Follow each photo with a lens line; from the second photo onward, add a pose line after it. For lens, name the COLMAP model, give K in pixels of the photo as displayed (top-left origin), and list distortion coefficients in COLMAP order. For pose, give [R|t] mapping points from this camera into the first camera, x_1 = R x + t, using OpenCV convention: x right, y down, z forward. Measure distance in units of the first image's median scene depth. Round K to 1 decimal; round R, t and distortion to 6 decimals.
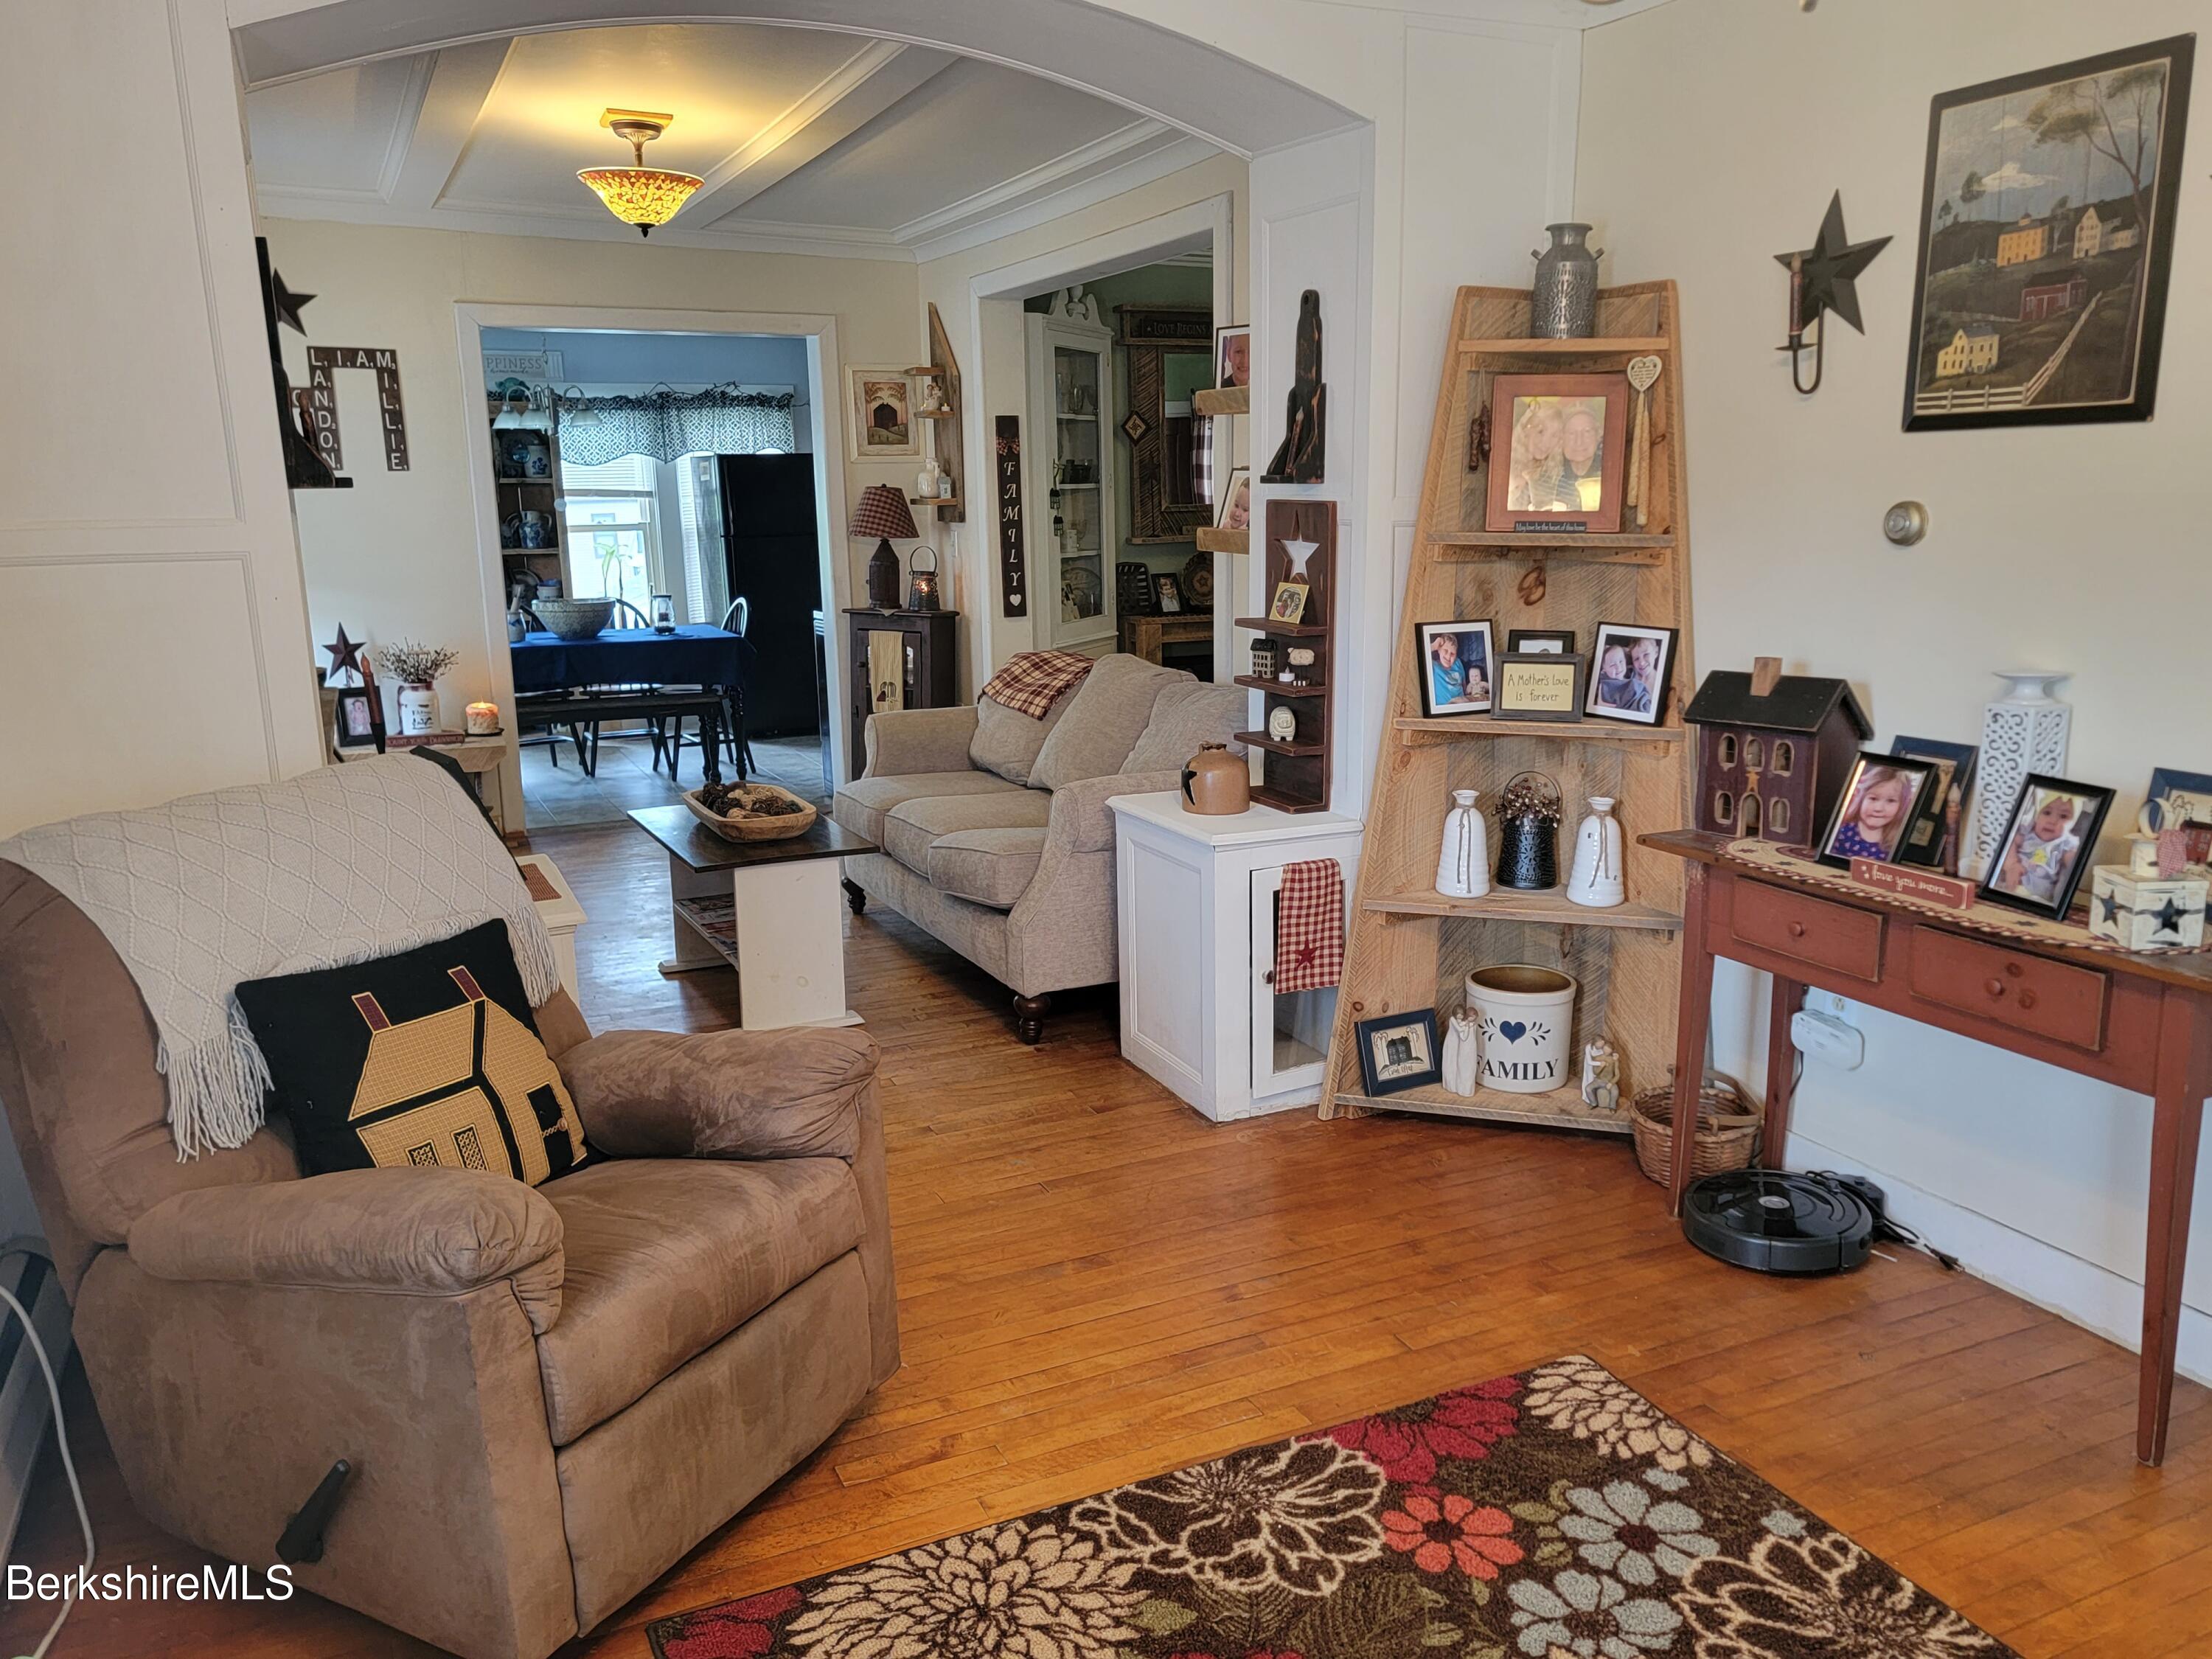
lens RADIAL K [[1538.5, 0, 1122.5], [0, 1538.5, 805.7], [0, 0, 1]] dist [0.061461, -0.027760]
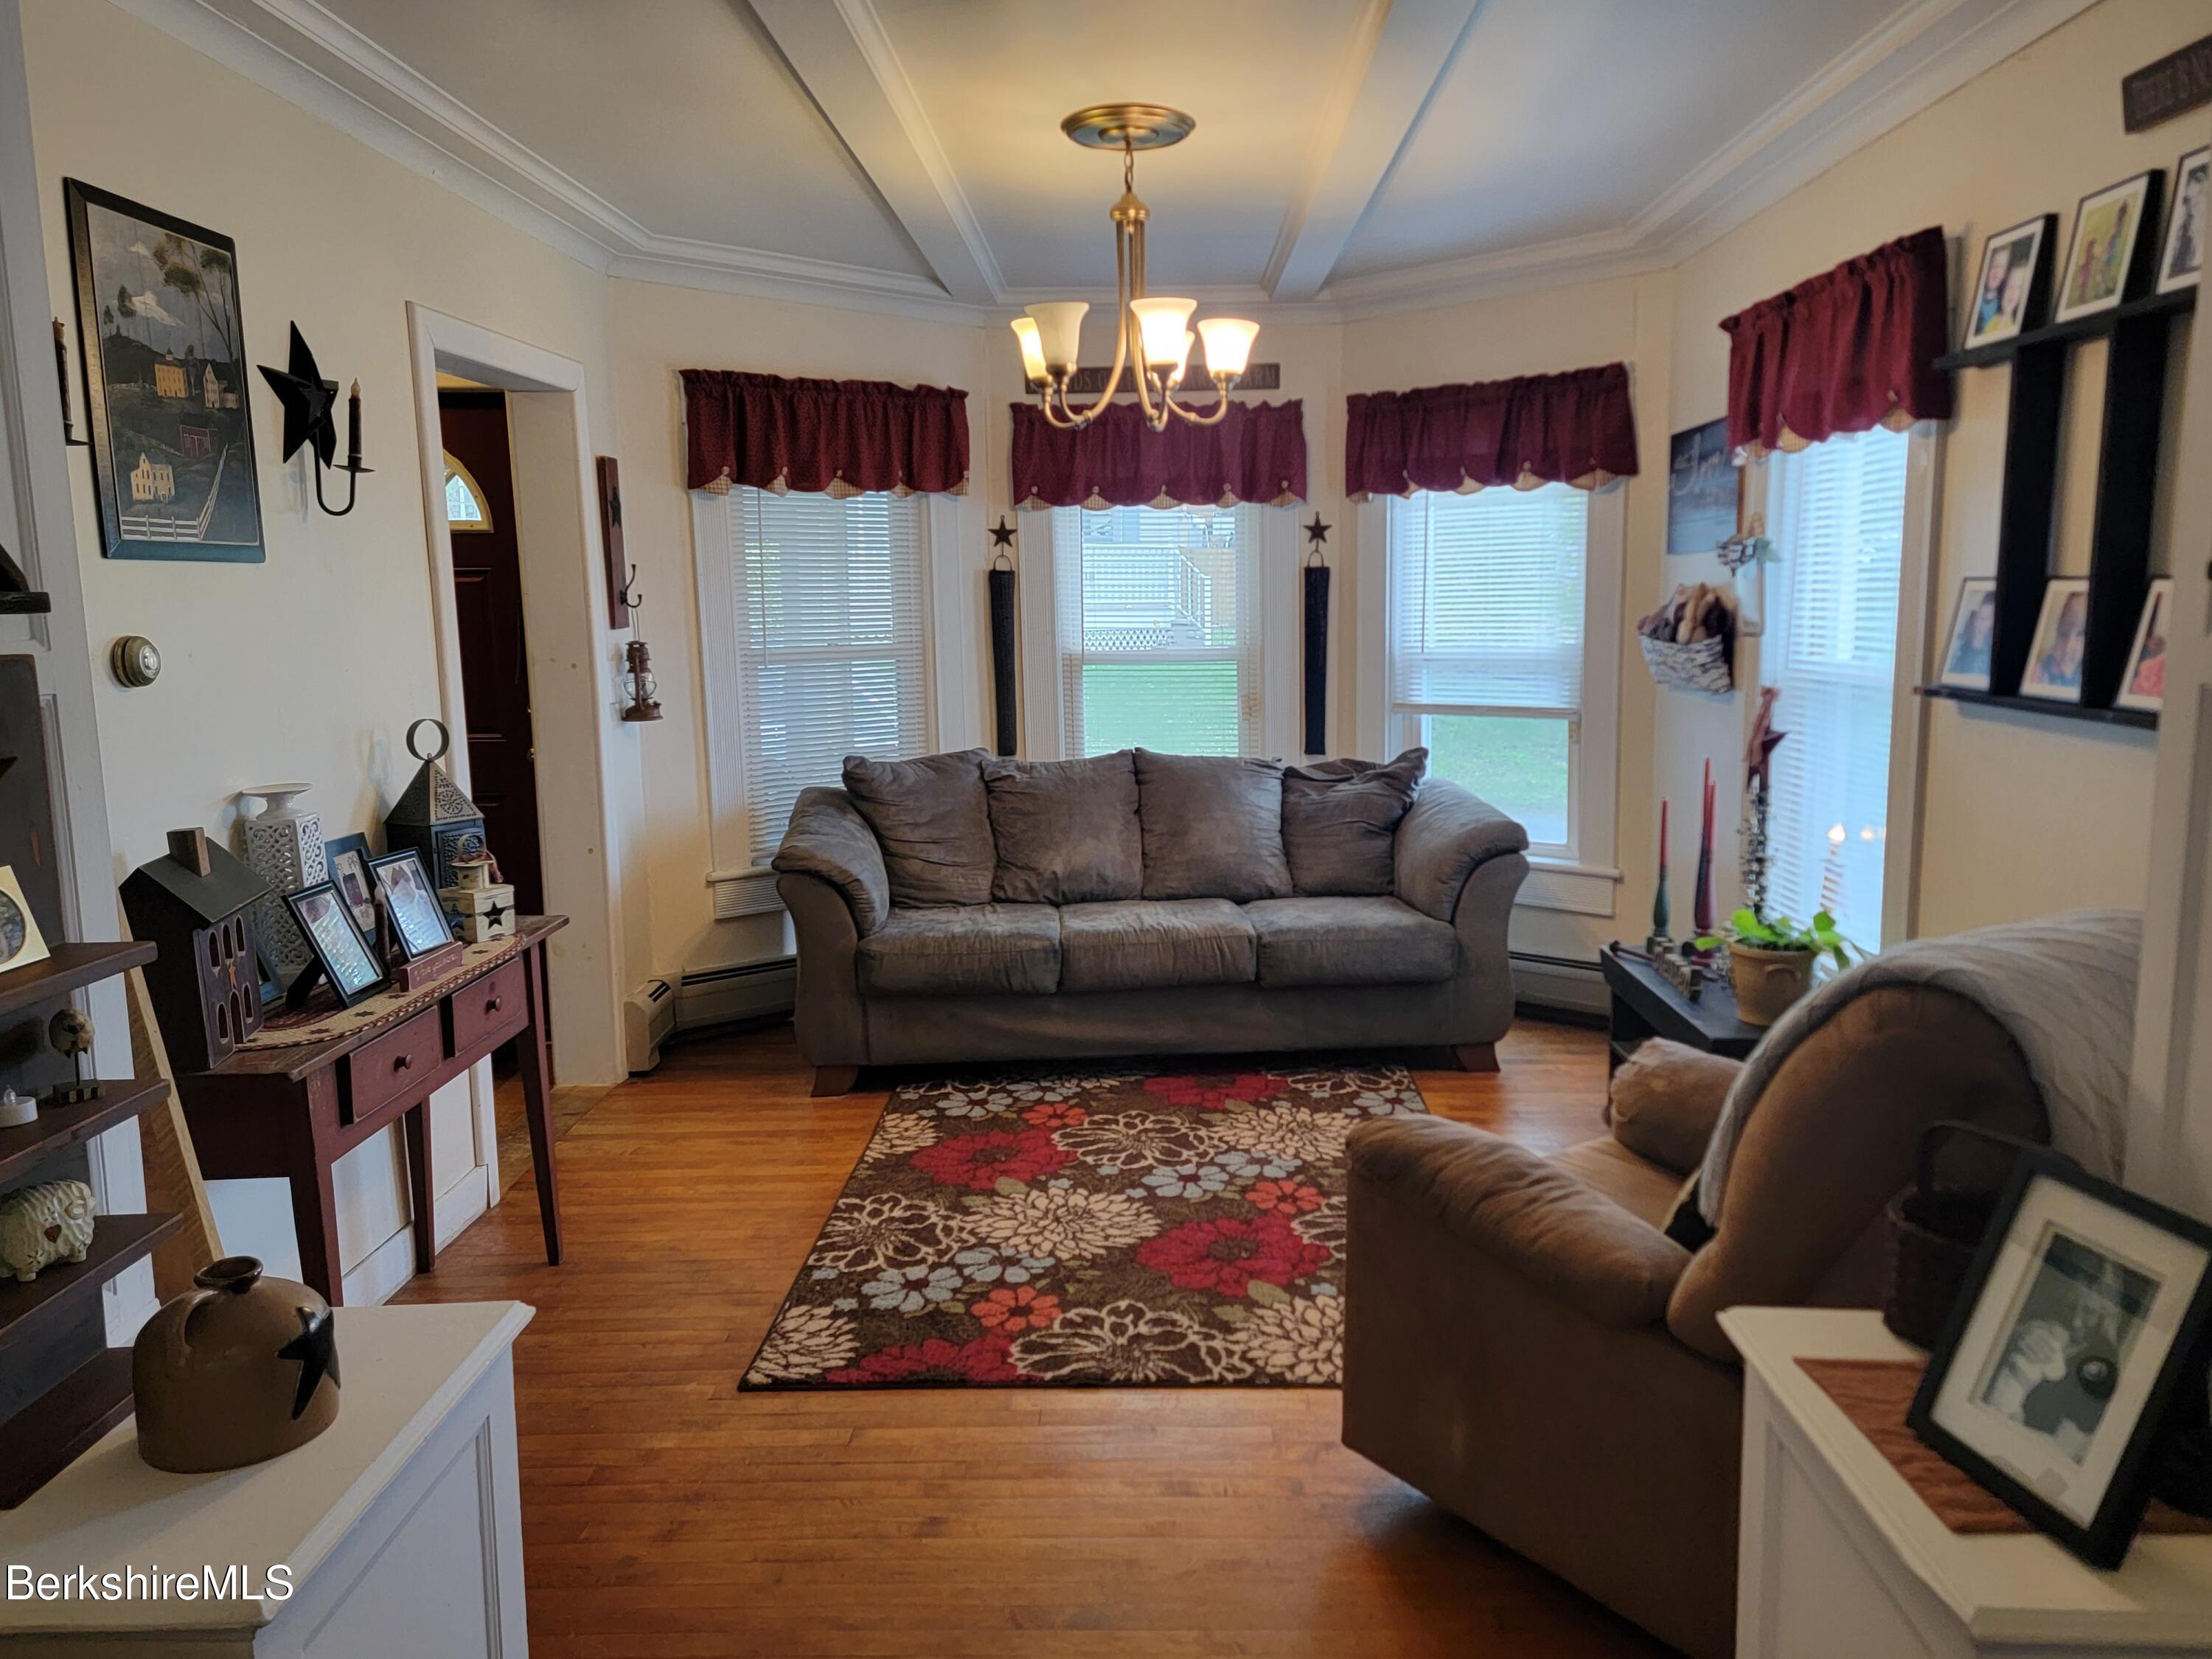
lens RADIAL K [[1653.0, 0, 1147.5], [0, 1653.0, 840.2], [0, 0, 1]] dist [0.084151, -0.008717]
pose [[-0.891936, -0.039605, 0.450424, -0.596931], [0.122611, 0.937648, 0.325241, -0.446116], [-0.435221, 0.345321, -0.831466, 2.152492]]
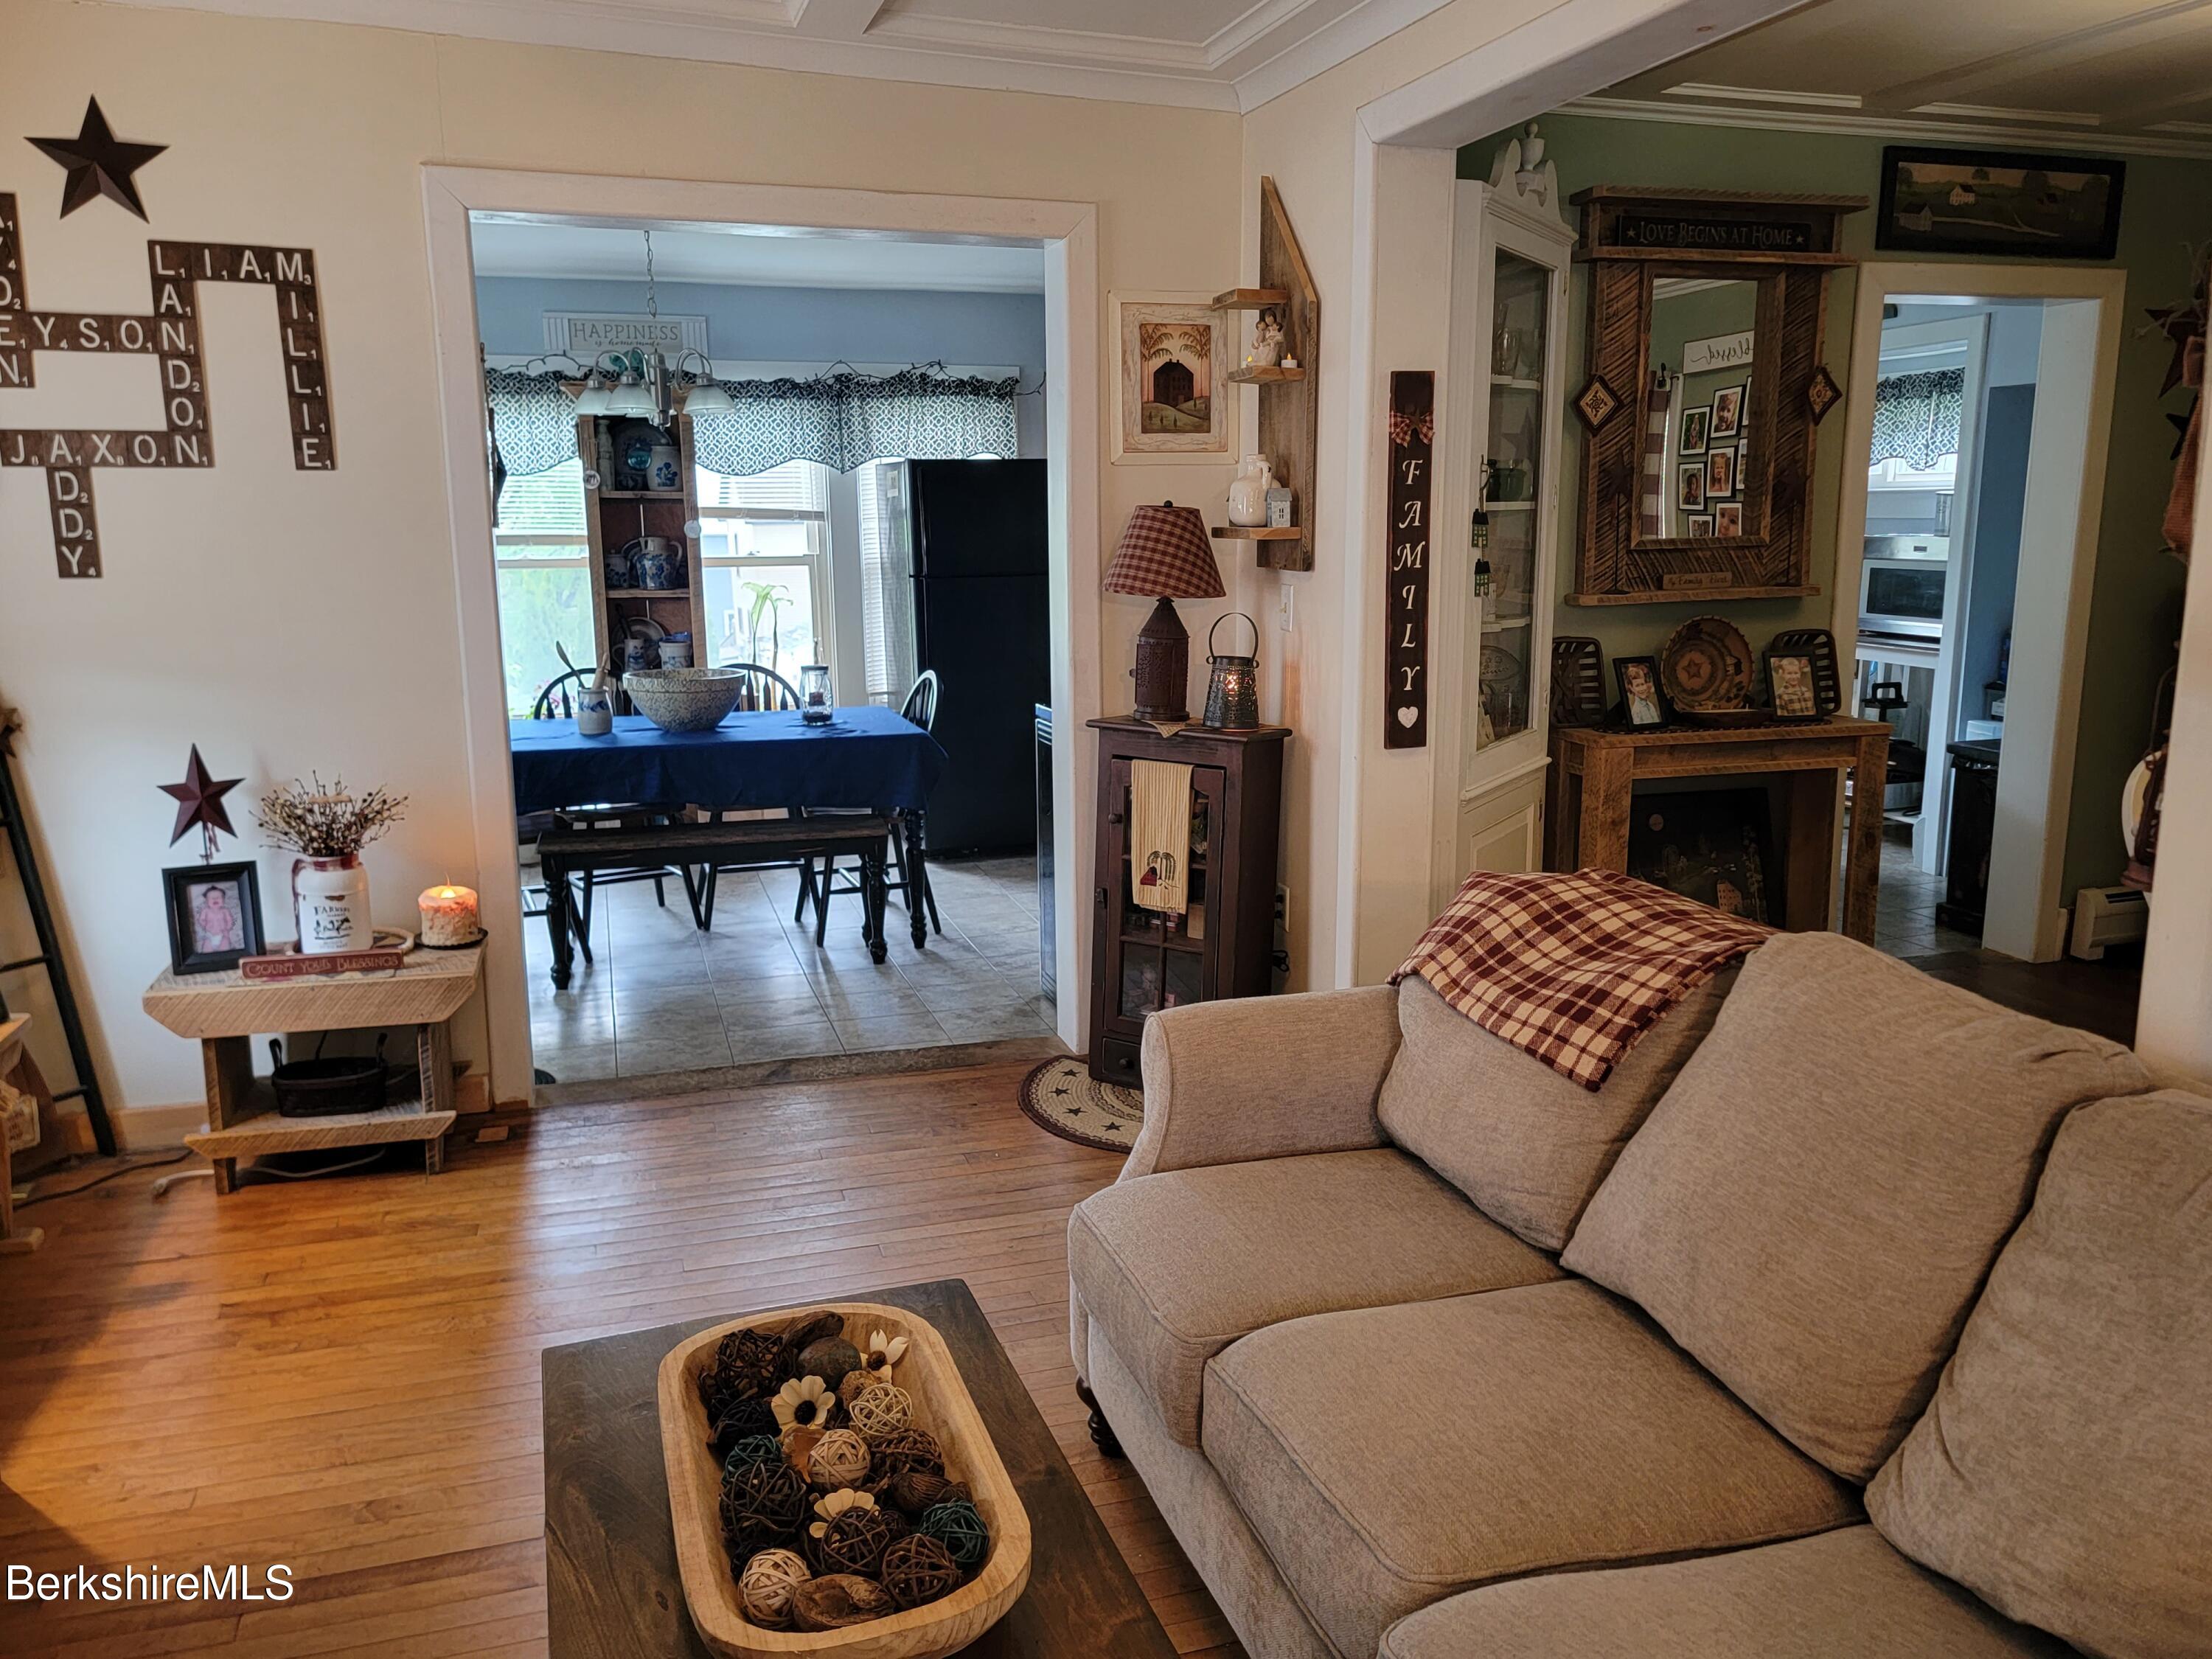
lens RADIAL K [[1727.2, 0, 1124.6], [0, 1727.2, 833.1], [0, 0, 1]] dist [0.080707, -0.023116]
pose [[0.989625, 0.034293, -0.139523, -0.069007], [-0.036889, 0.999190, -0.016057, -0.067677], [0.138860, 0.021037, 0.990089, 0.331555]]
